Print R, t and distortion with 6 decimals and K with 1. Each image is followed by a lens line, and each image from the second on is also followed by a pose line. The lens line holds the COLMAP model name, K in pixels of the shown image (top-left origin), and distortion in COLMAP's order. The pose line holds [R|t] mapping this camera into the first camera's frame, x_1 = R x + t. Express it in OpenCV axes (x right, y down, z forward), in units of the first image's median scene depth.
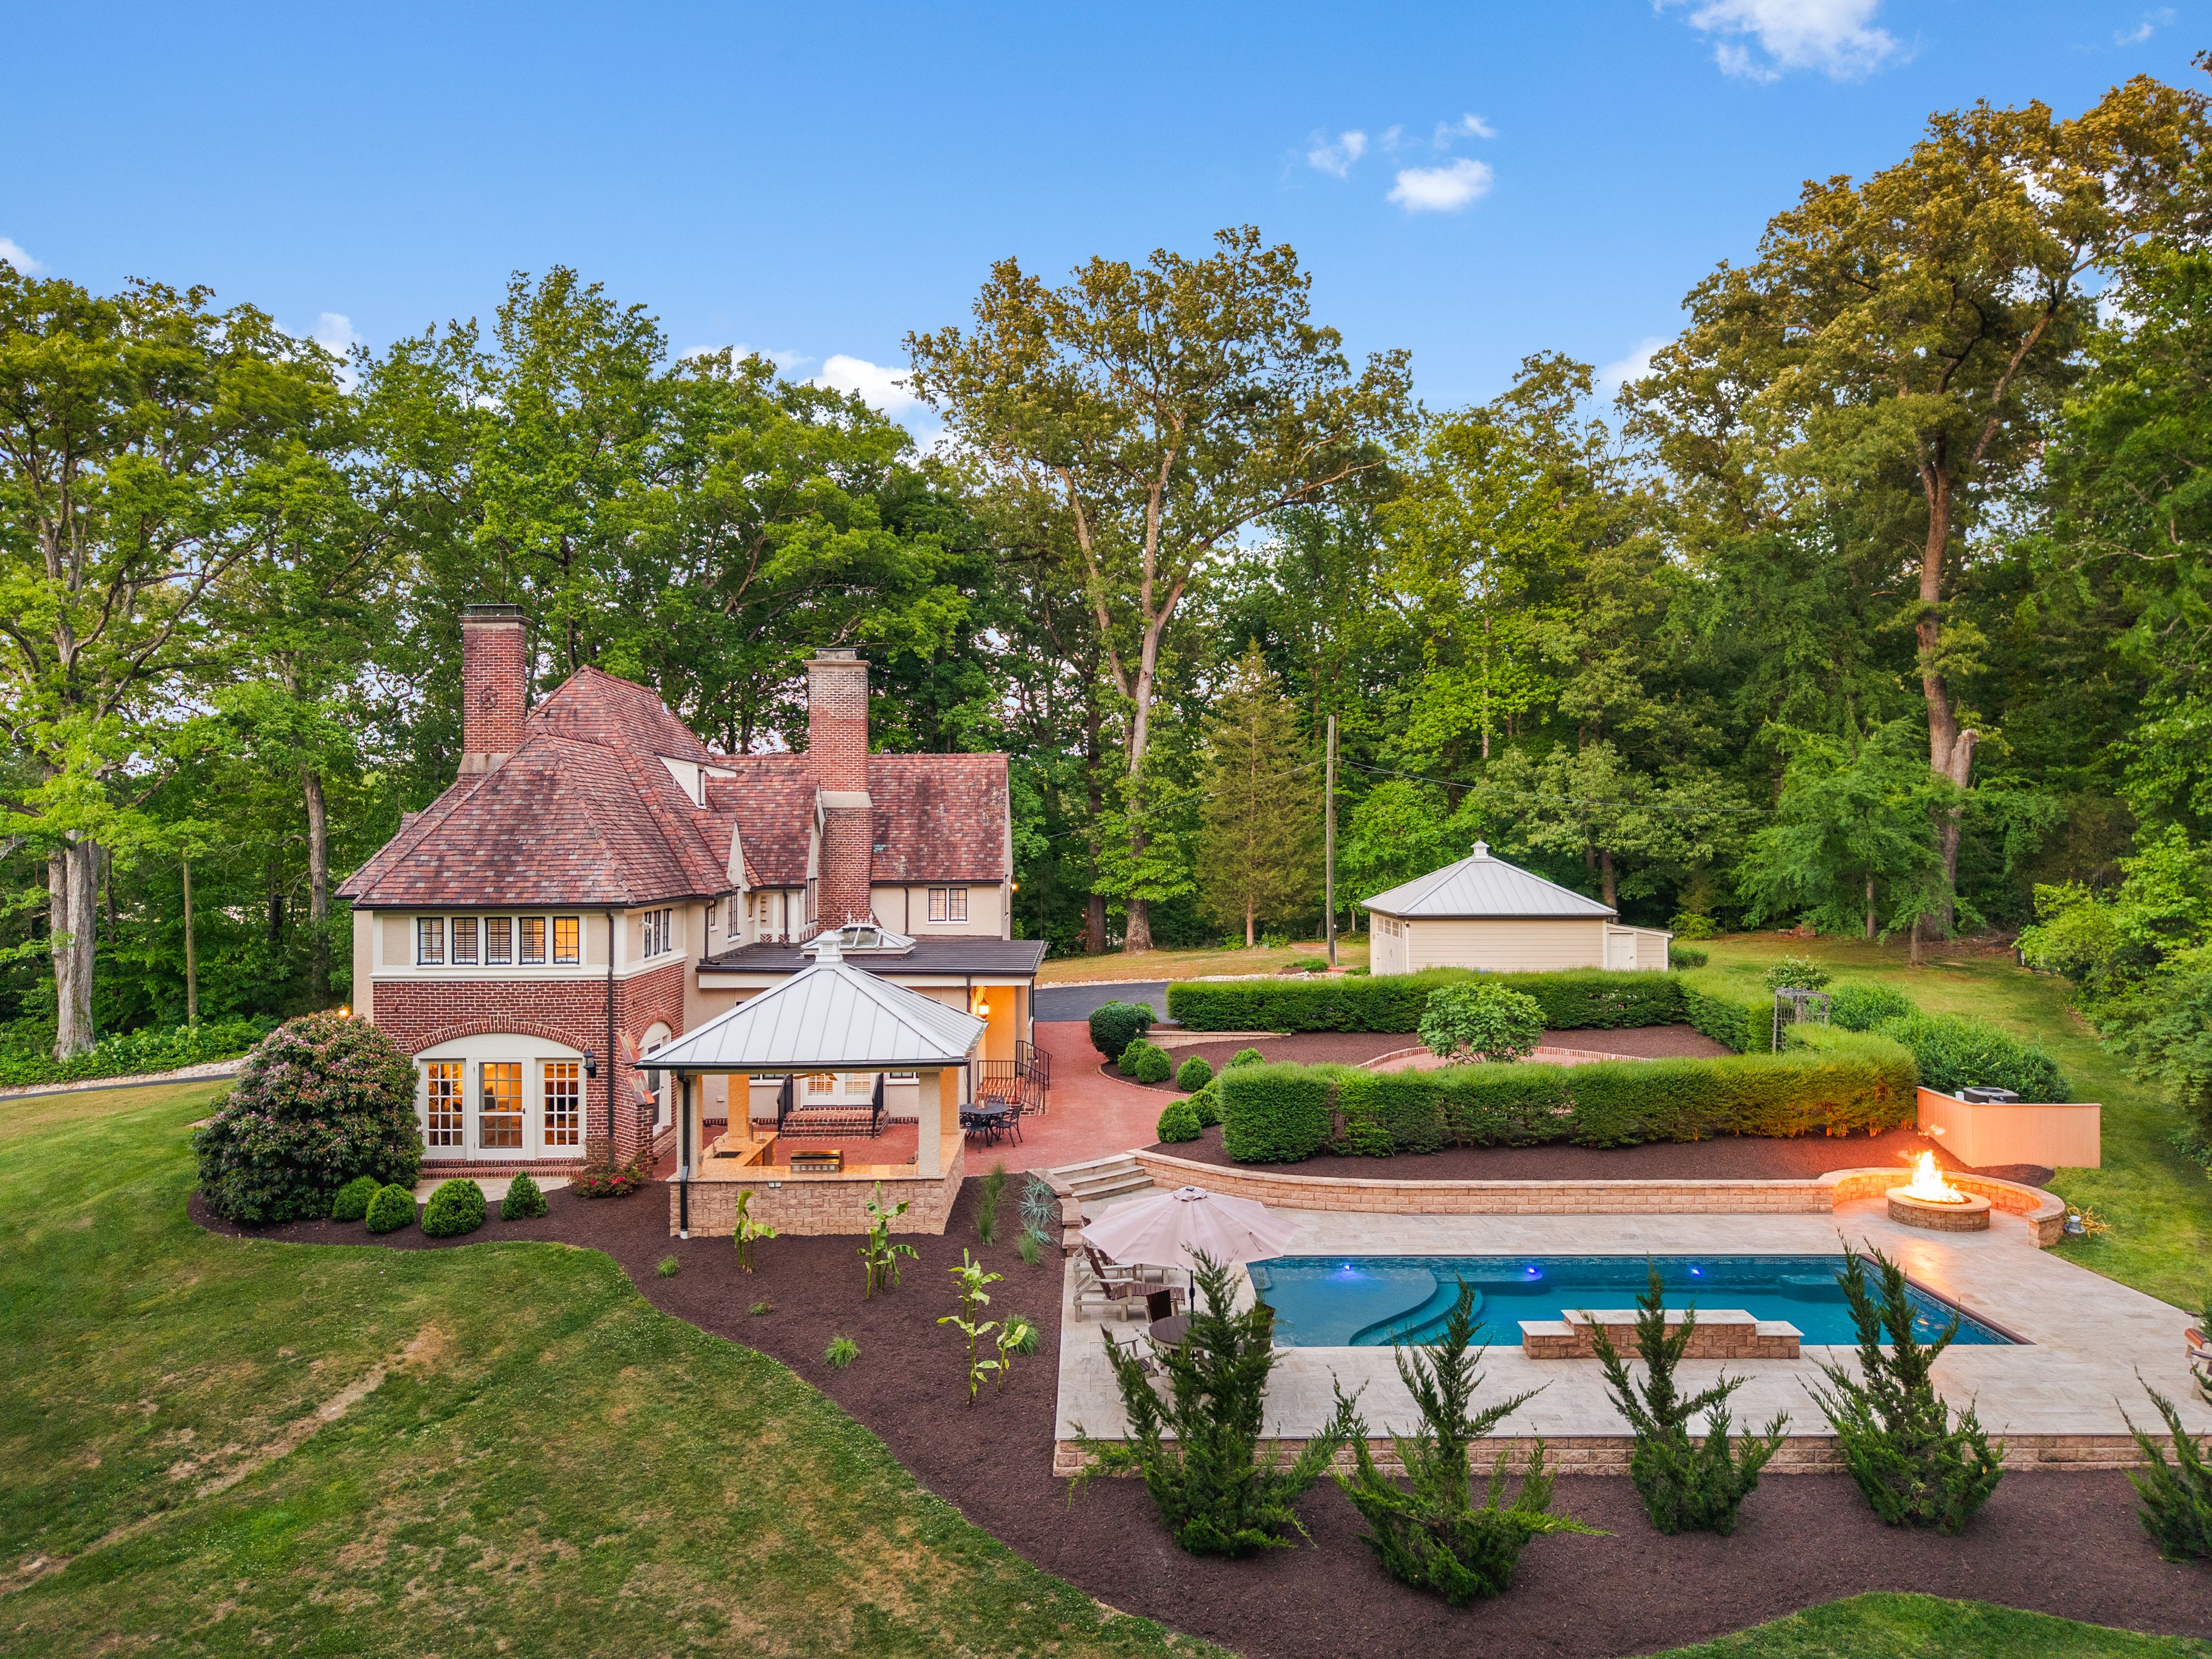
lens RADIAL K [[1526.3, 0, 1106.0], [0, 1526.3, 829.5], [0, 0, 1]] dist [0.004443, -0.000519]
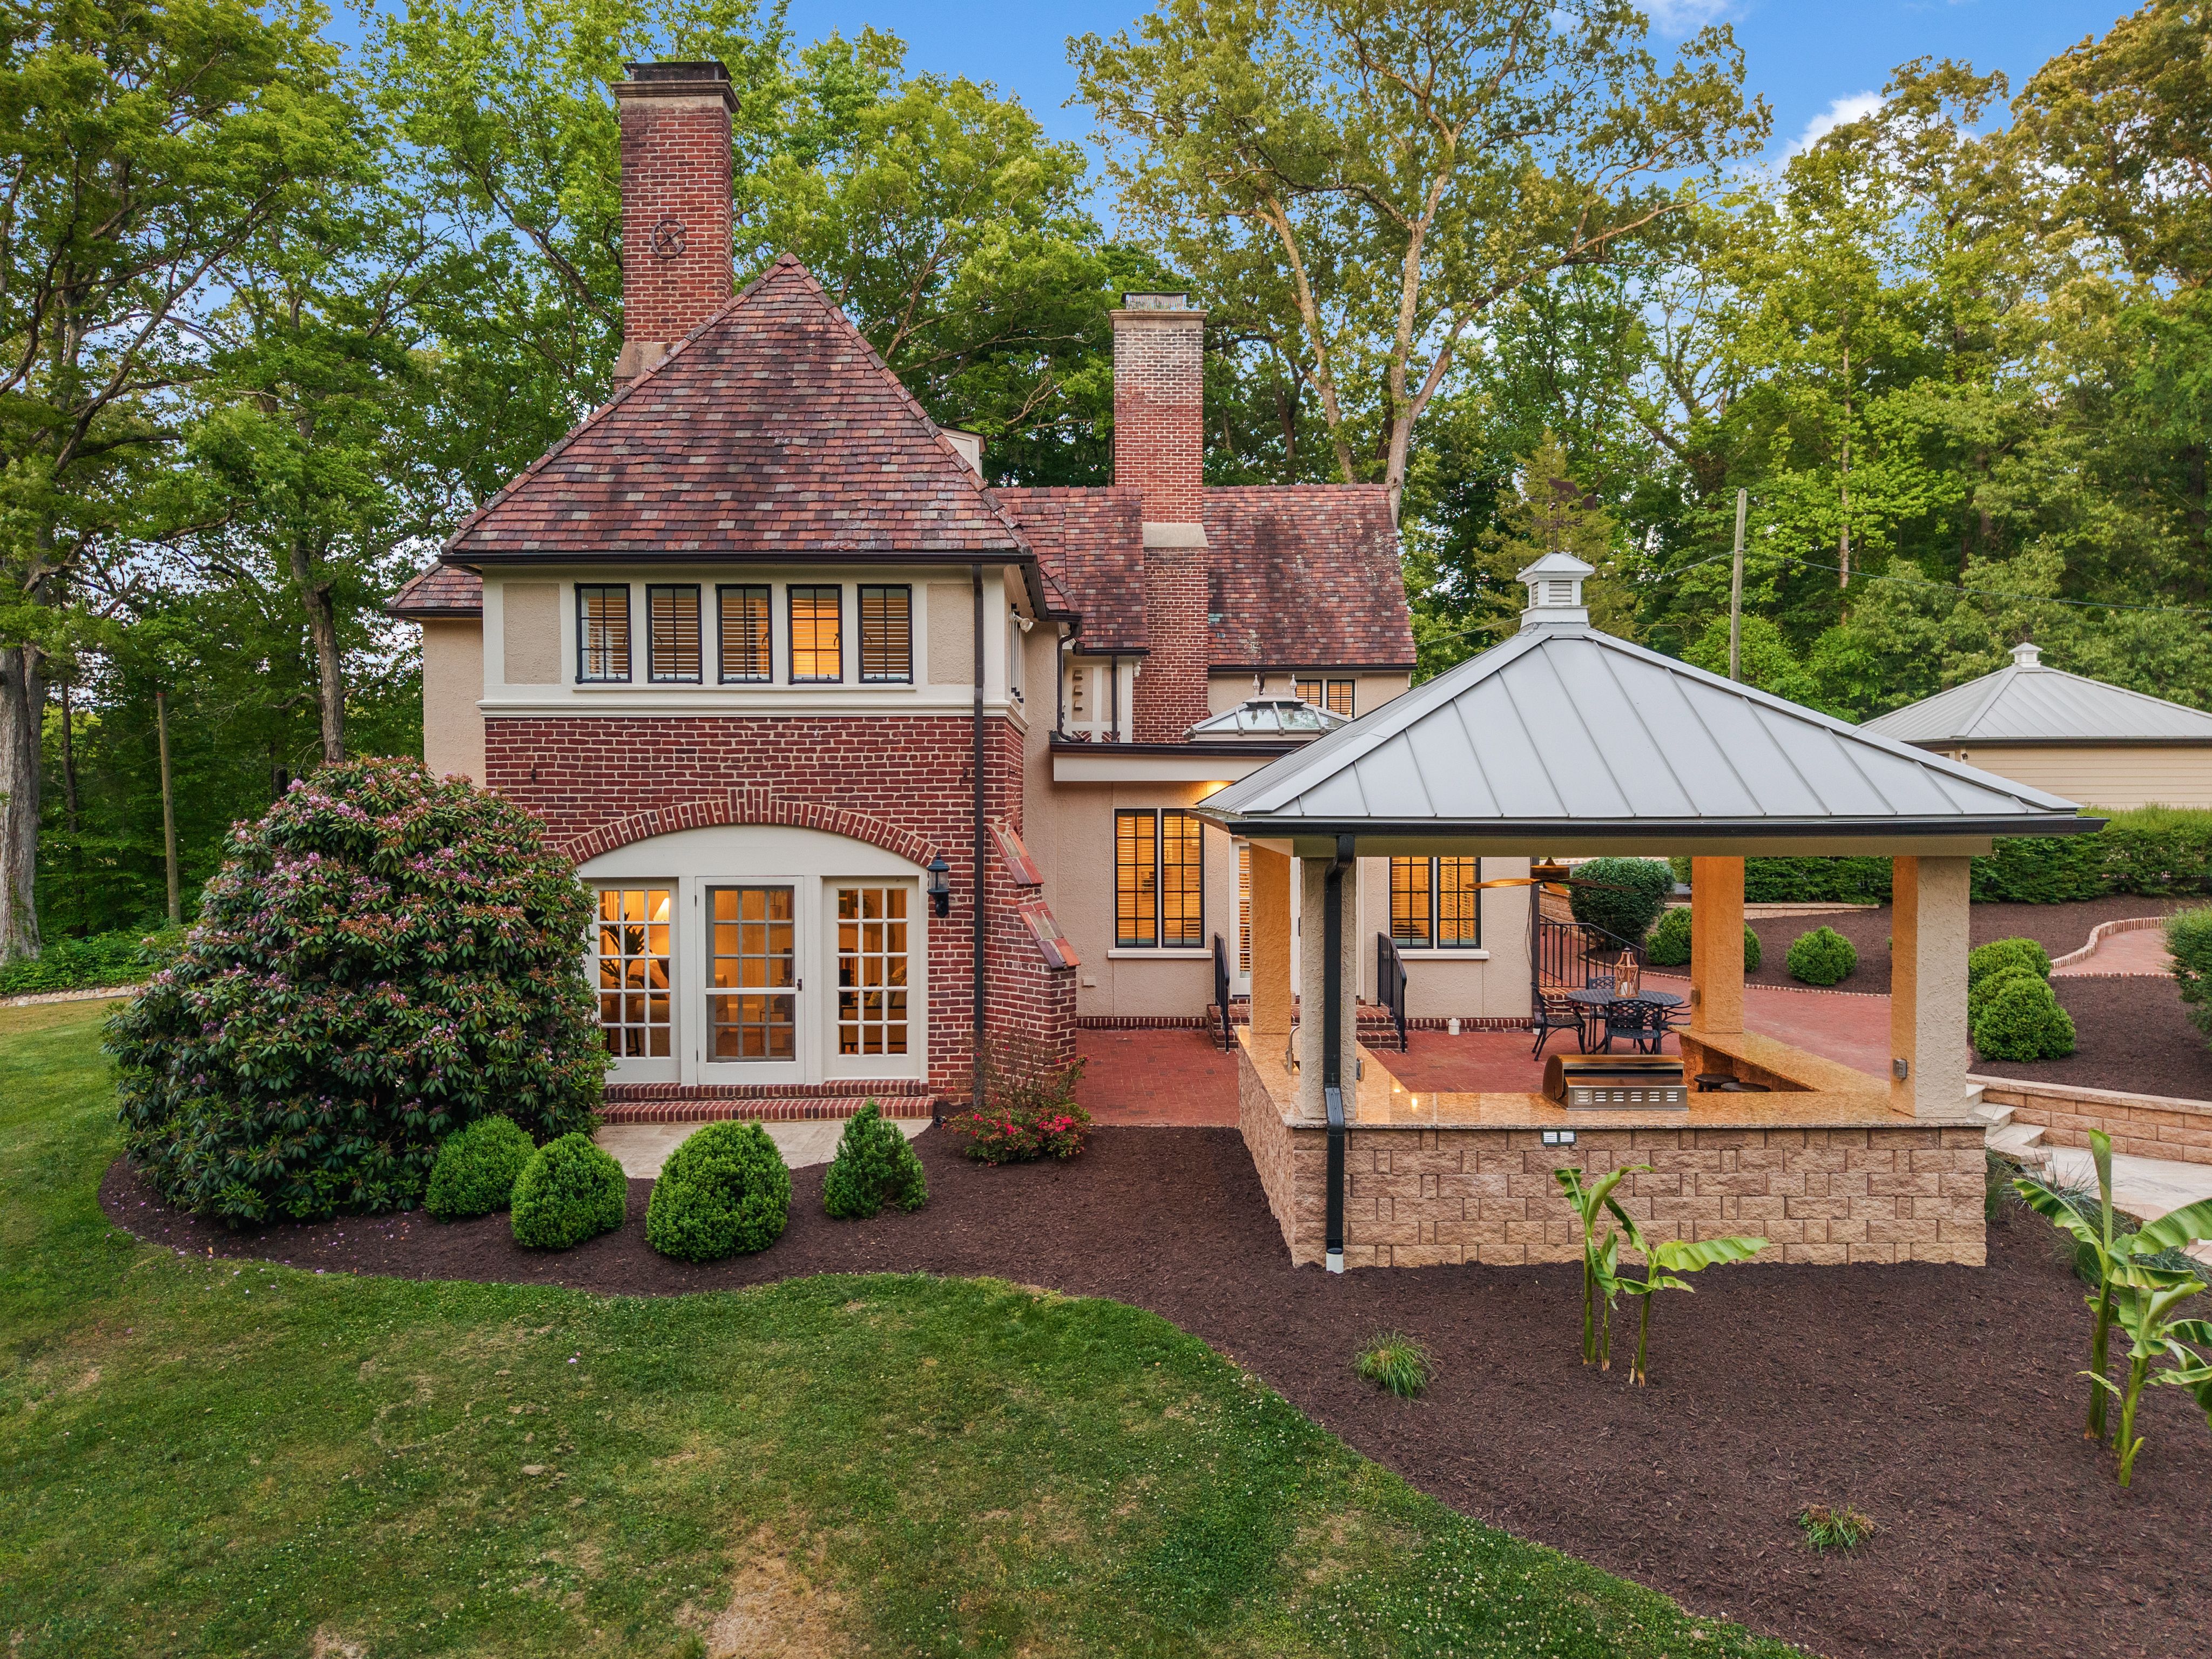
lens RADIAL K [[1543.8, 0, 1097.7], [0, 1543.8, 822.7], [0, 0, 1]] dist [0.040545, -0.062876]
pose [[0.999927, -0.000582, -0.012032, -0.303612], [0.000894, 0.999662, 0.025995, 0.130142], [0.012013, -0.026004, 0.999590, 0.553670]]
